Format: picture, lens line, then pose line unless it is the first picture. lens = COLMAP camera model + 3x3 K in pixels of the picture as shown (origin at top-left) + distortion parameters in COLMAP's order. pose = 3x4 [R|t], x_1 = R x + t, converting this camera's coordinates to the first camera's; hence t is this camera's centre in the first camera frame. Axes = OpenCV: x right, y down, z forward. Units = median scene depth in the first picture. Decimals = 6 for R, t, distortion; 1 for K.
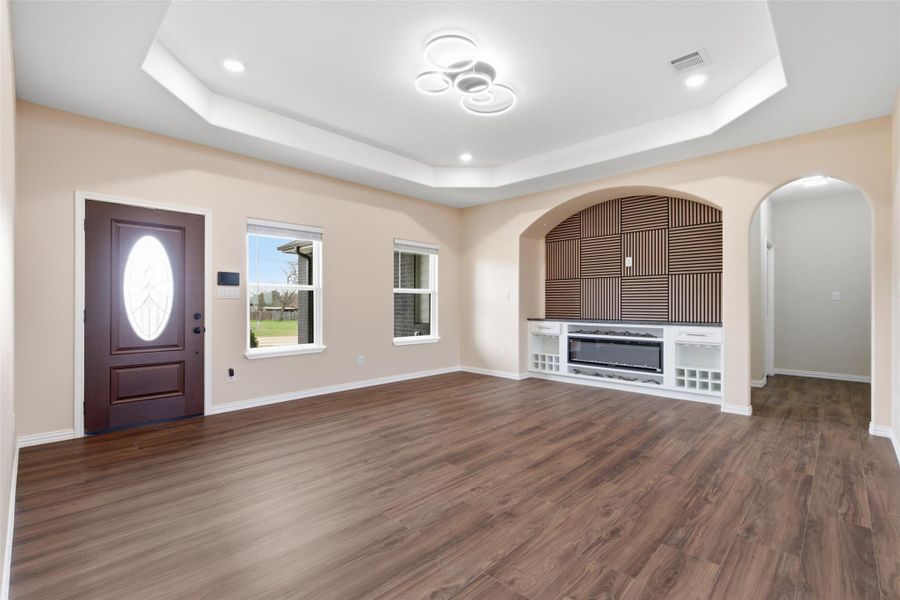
lens RADIAL K [[405.7, 0, 450.0], [0, 405.7, 300.0], [0, 0, 1]] dist [0.000819, 0.000309]
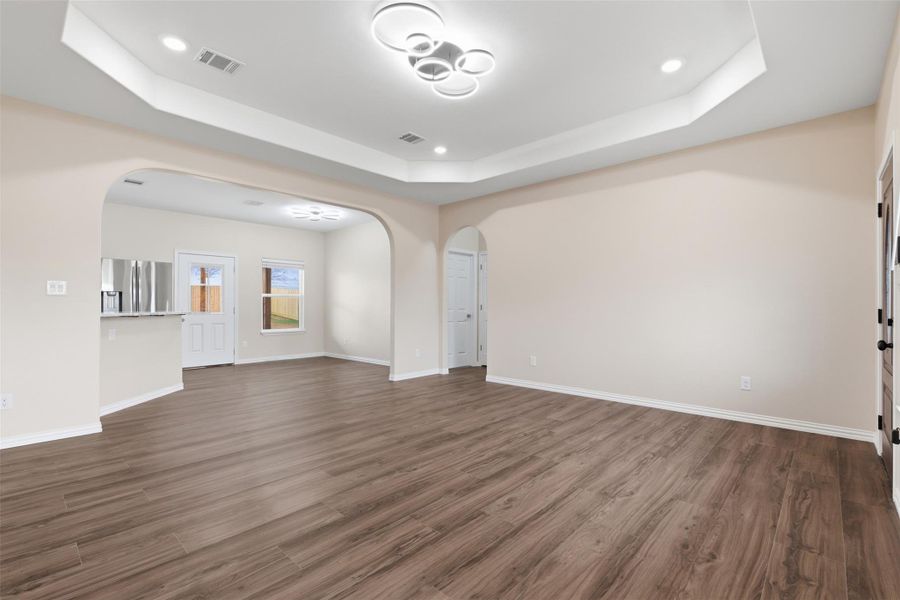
lens RADIAL K [[405.7, 0, 450.0], [0, 405.7, 300.0], [0, 0, 1]] dist [0.000819, 0.000309]
pose [[-0.999899, -0.000298, -0.014211, 0.019718], [0.000092, 0.999625, -0.027401, 0.020496], [0.014214, -0.027399, -0.999524, 1.339728]]
